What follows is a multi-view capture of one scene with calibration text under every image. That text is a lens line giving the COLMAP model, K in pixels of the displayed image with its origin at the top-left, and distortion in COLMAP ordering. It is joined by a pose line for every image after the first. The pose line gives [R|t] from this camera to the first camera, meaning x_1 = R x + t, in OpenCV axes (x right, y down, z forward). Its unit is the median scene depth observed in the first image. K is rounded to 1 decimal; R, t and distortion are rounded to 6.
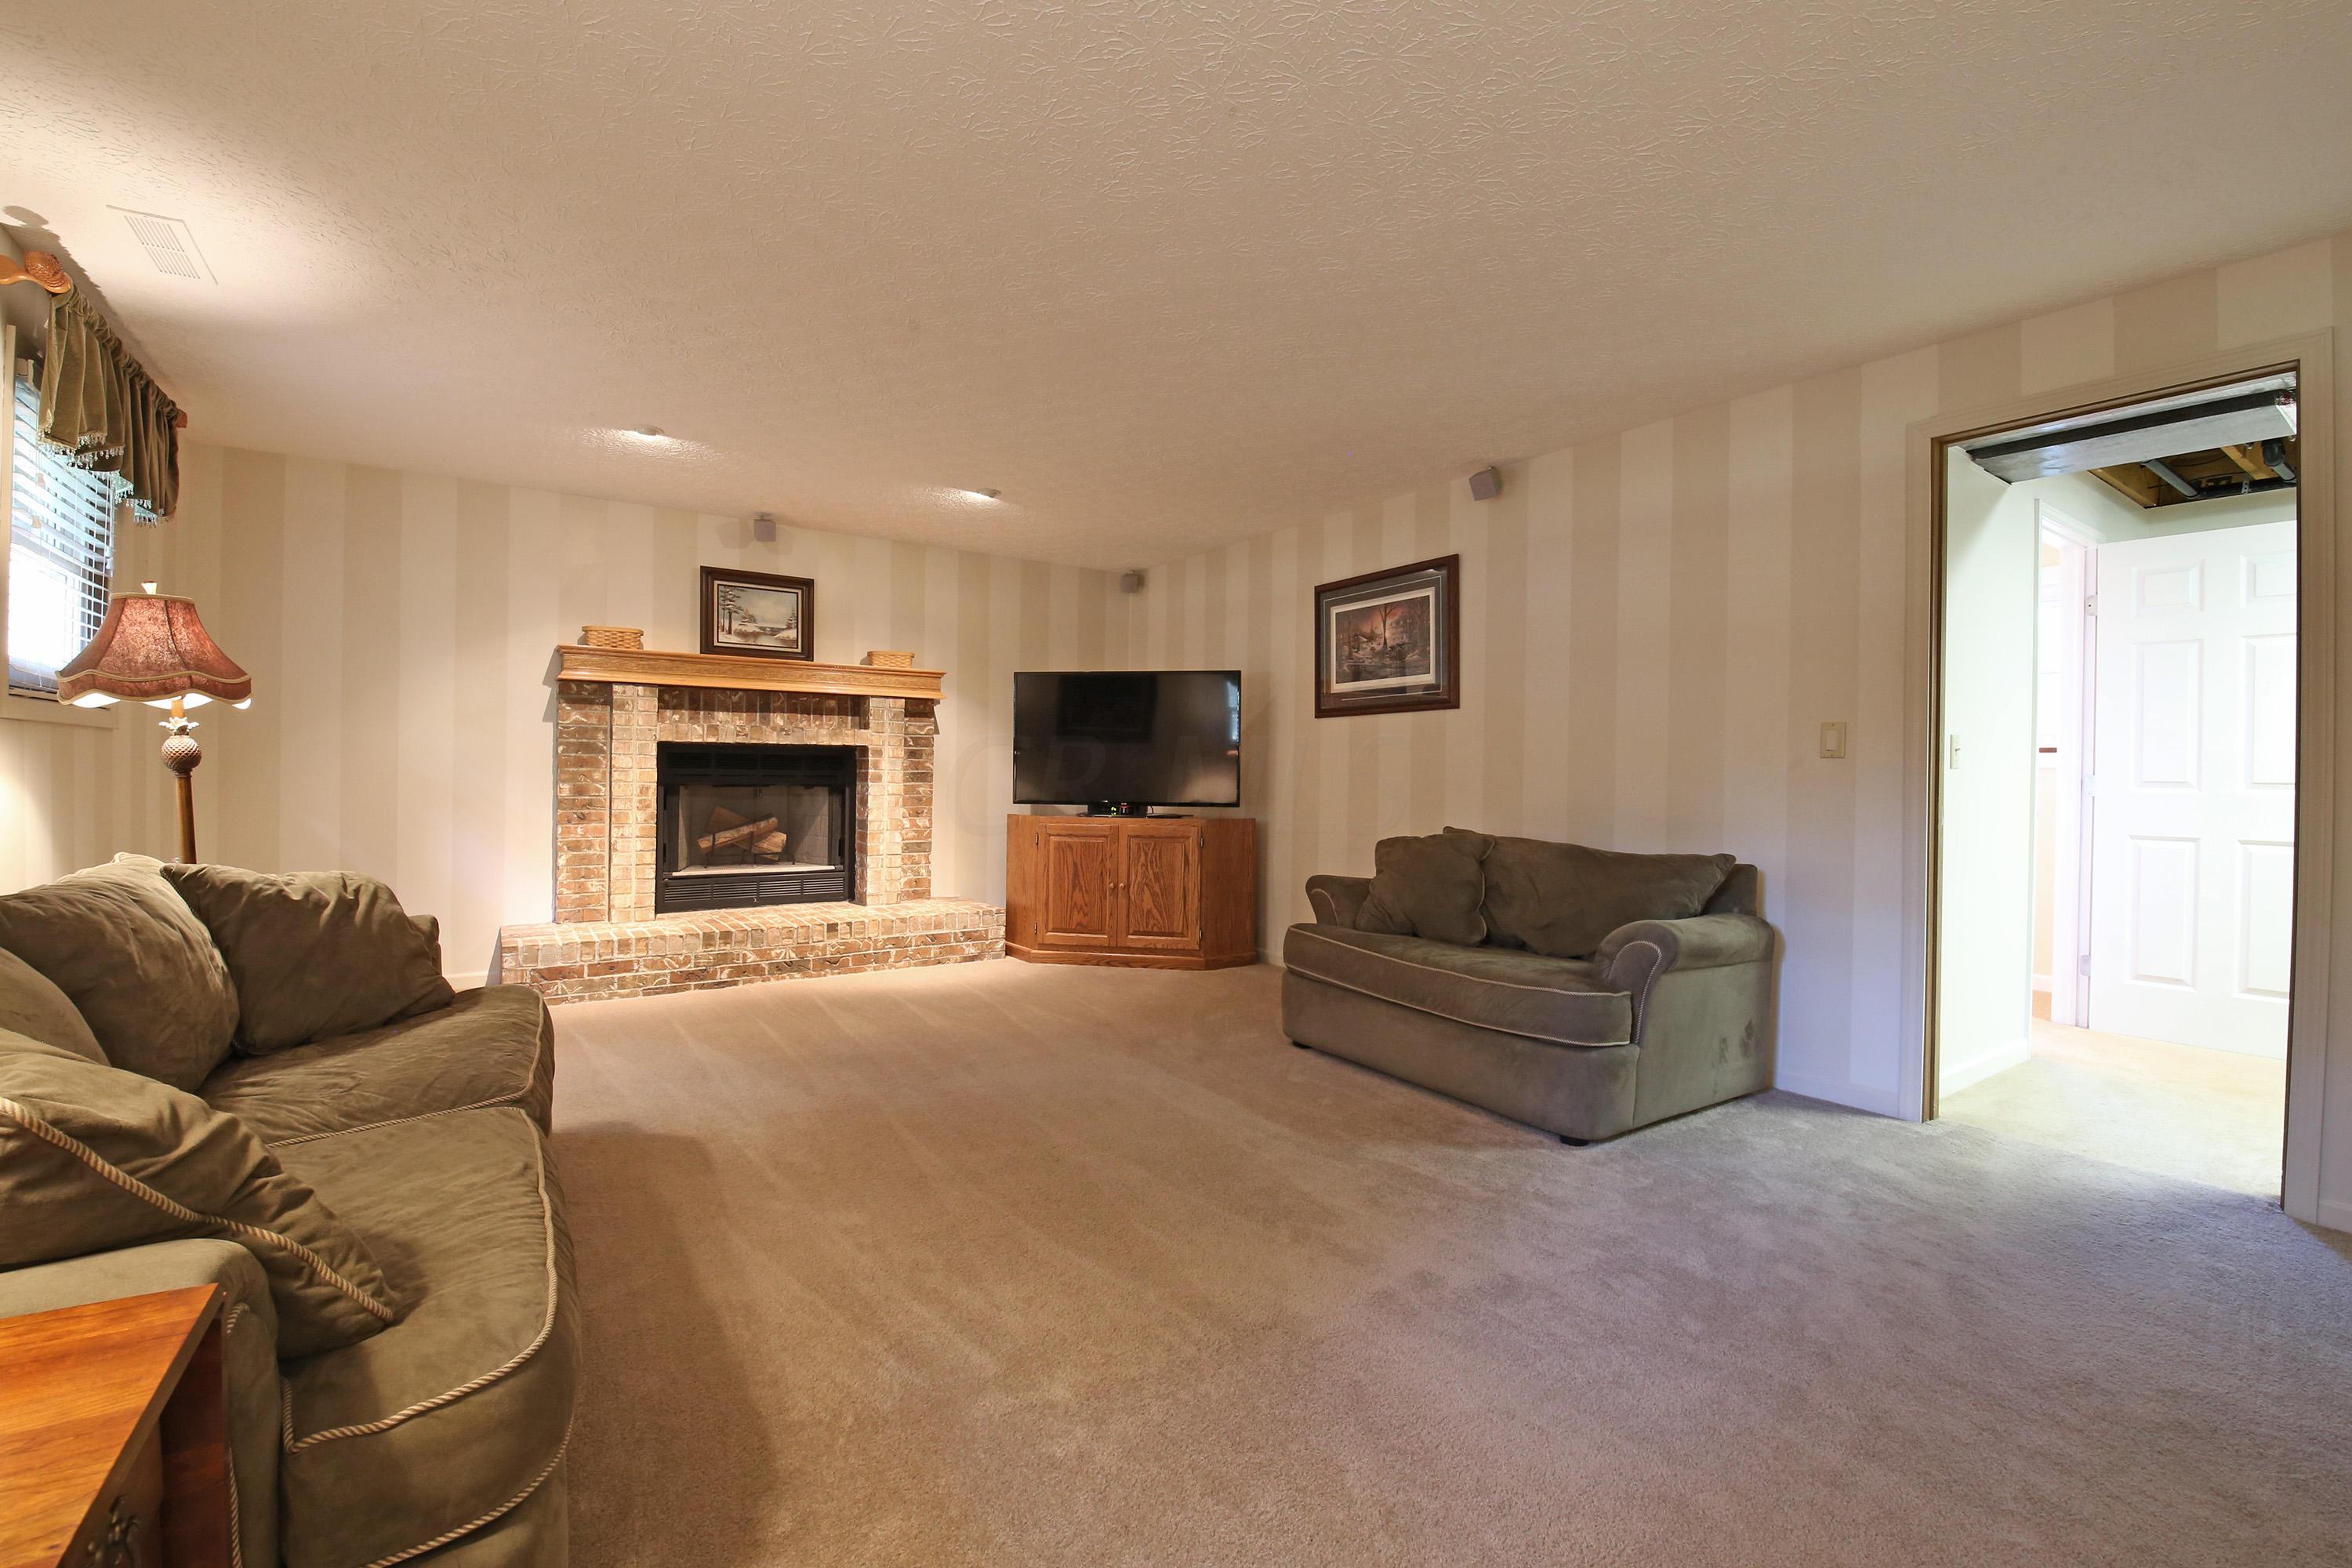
lens RADIAL K [[1041.5, 0, 1181.3], [0, 1041.5, 782.9], [0, 0, 1]] dist [-0.008439, -0.006038]
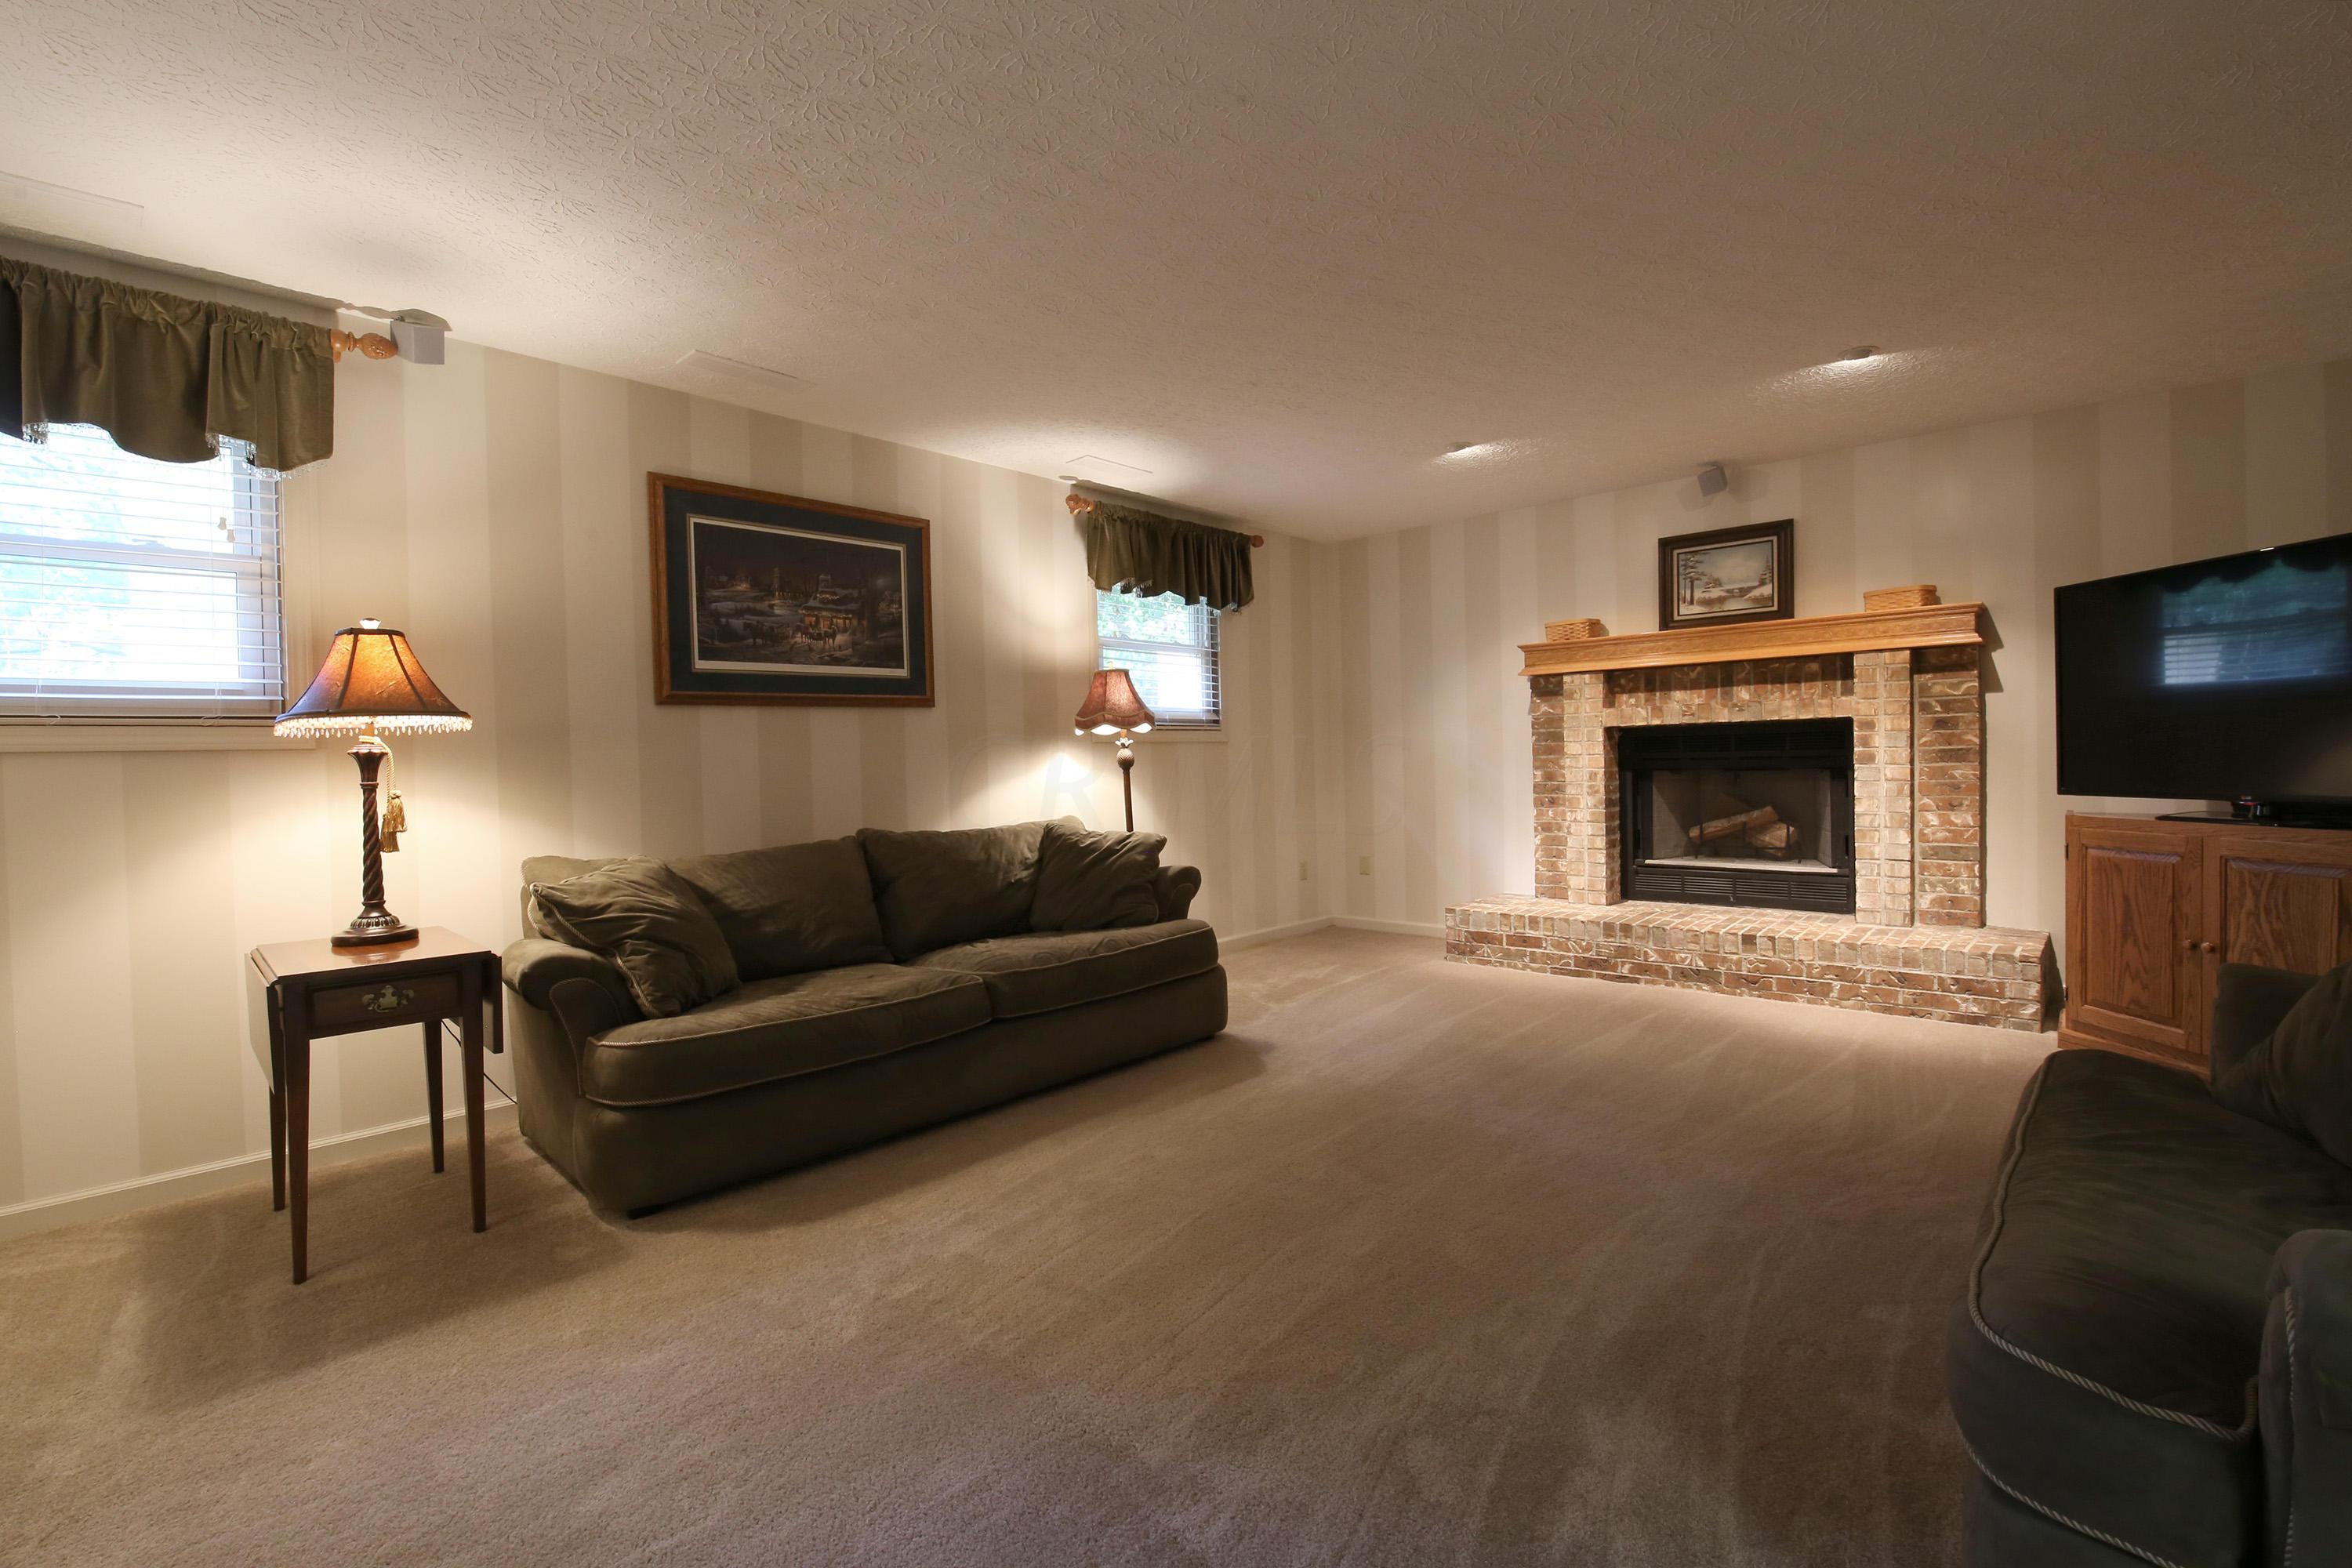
lens RADIAL K [[1041.5, 0, 1146.0], [0, 1041.5, 781.3], [0, 0, 1]] dist [-0.008439, -0.006038]
pose [[0.194611, 0.003263, -0.980875, 0.382558], [0.015194, 0.999864, 0.006340, -0.000742], [0.980763, -0.016138, 0.194535, 0.359539]]
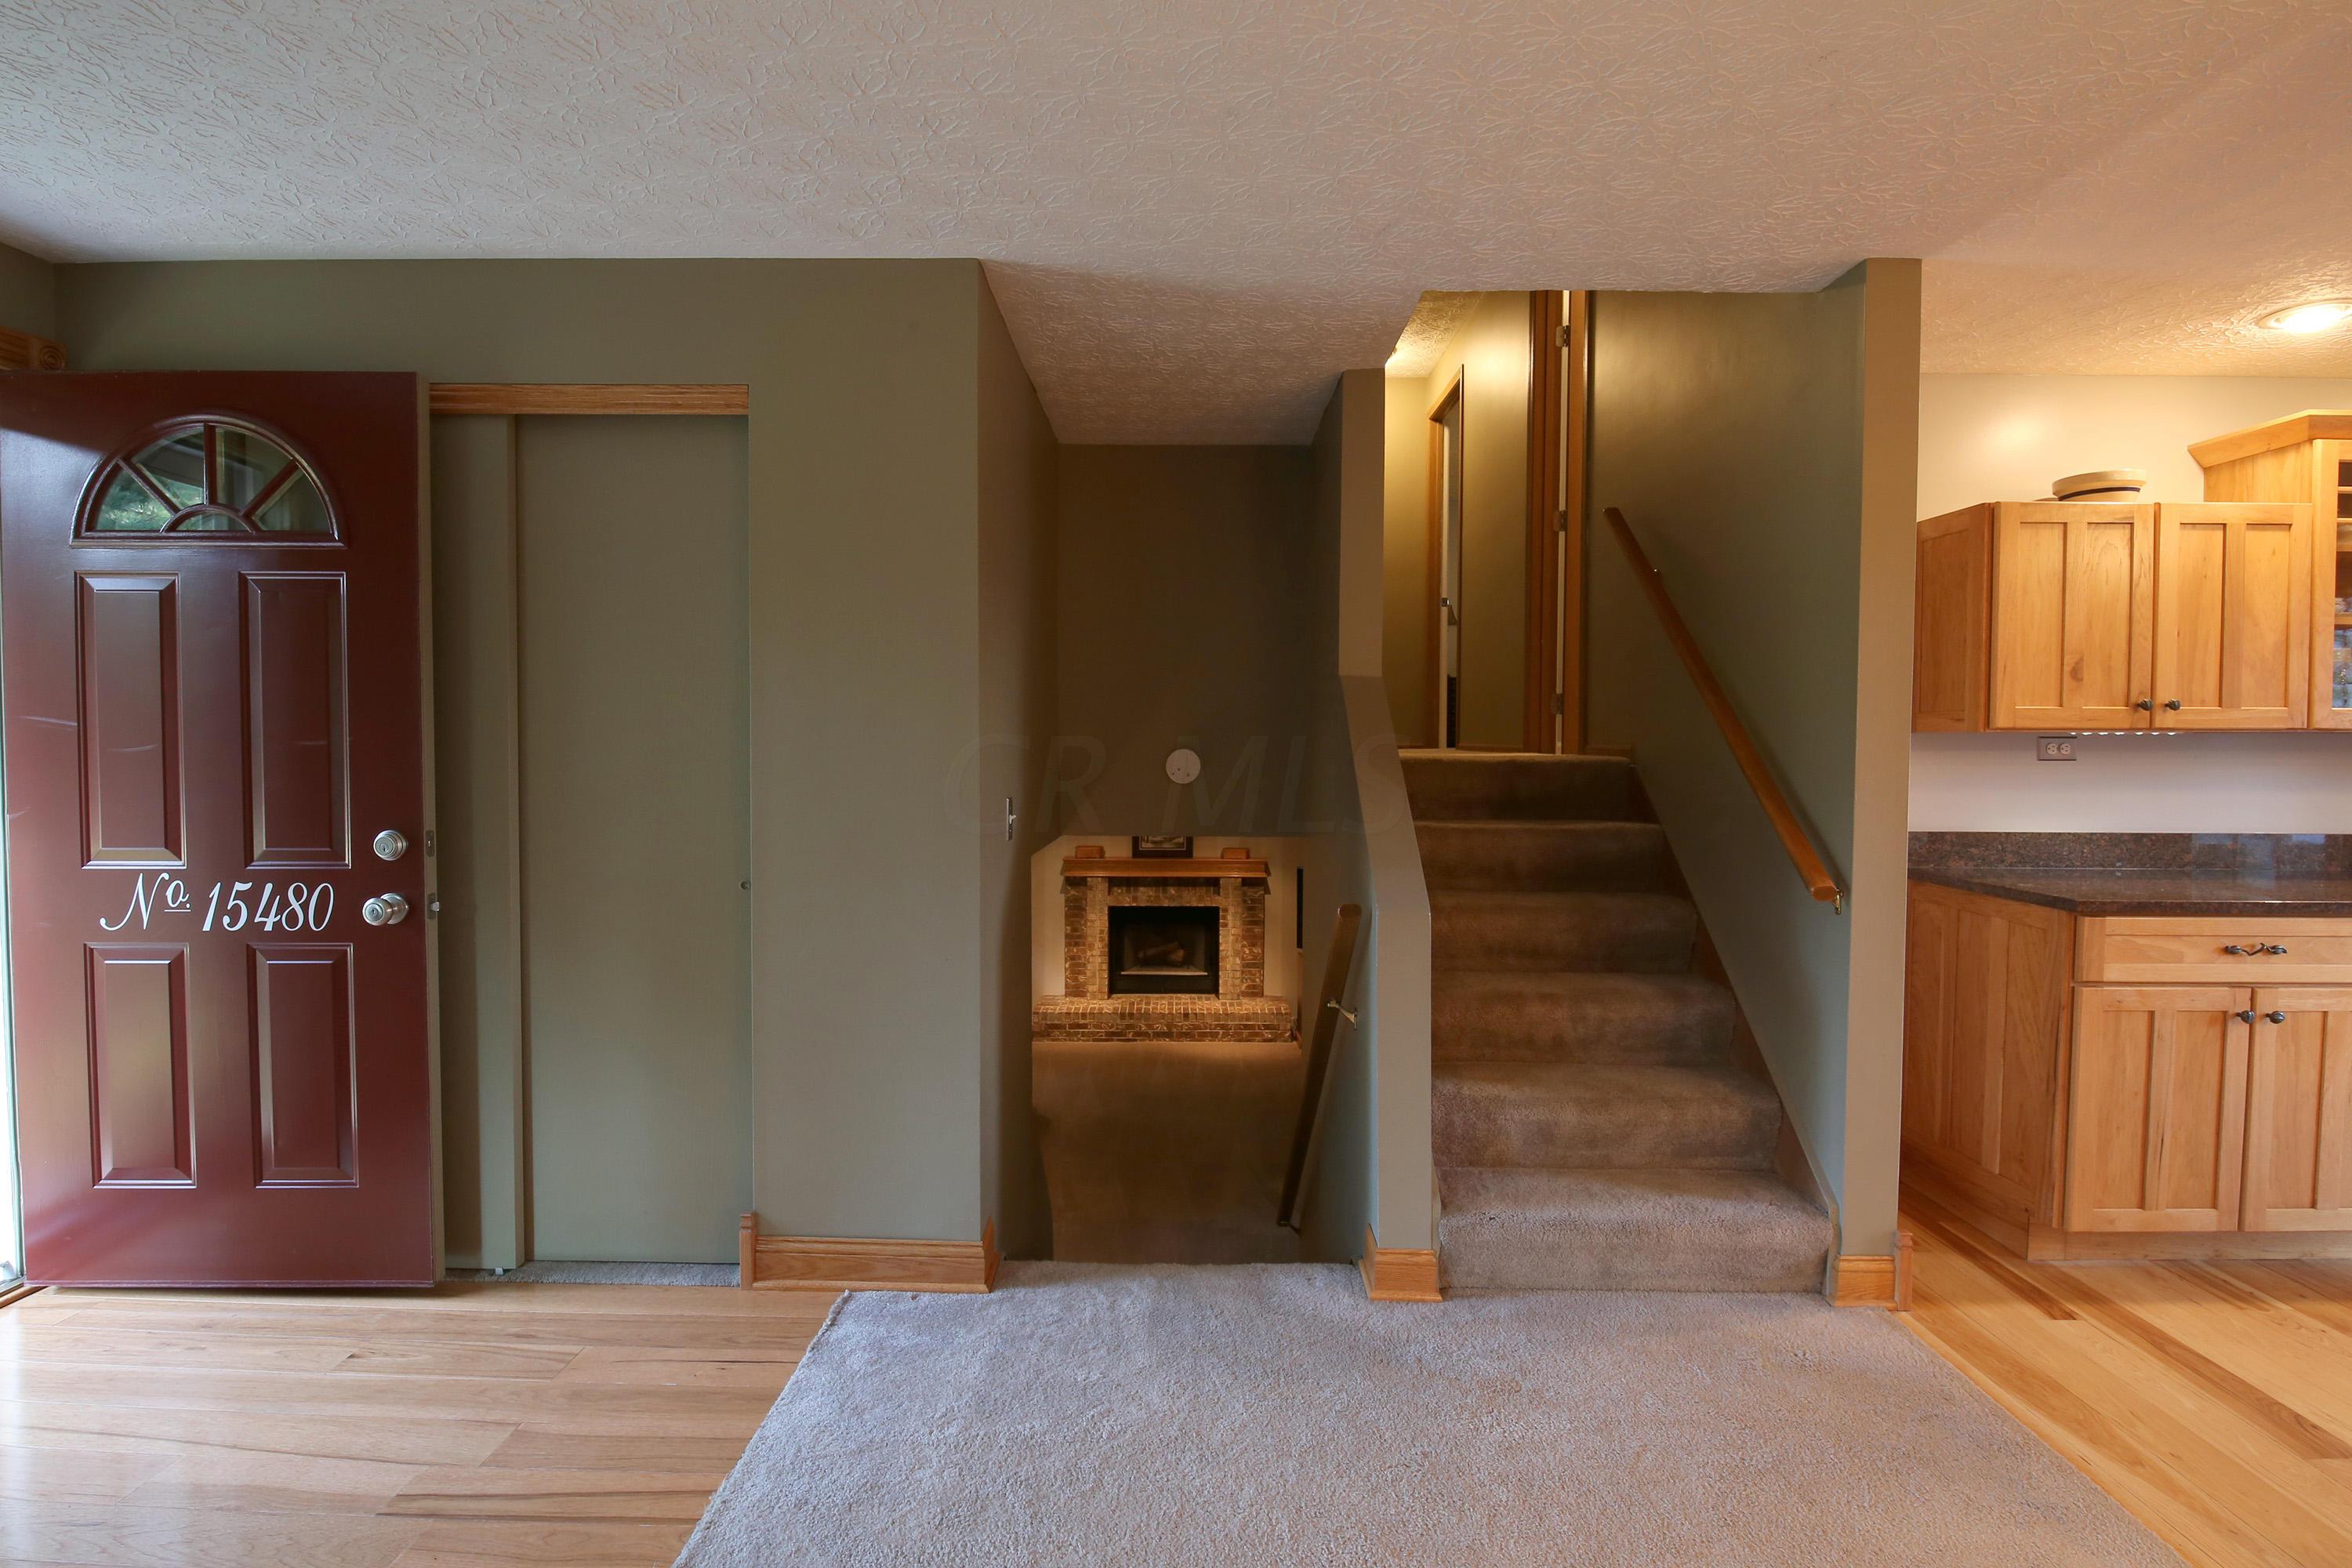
lens RADIAL K [[1147.7, 0, 1170.0], [0, 1147.7, 768.8], [0, 0, 1]] dist [-0.007865, -0.004468]
pose [[0.808219, 0.010824, -0.588783, 0.797538], [0.002065, 0.999773, 0.021214, -0.326006], [0.588878, -0.018361, 0.808013, -0.607968]]
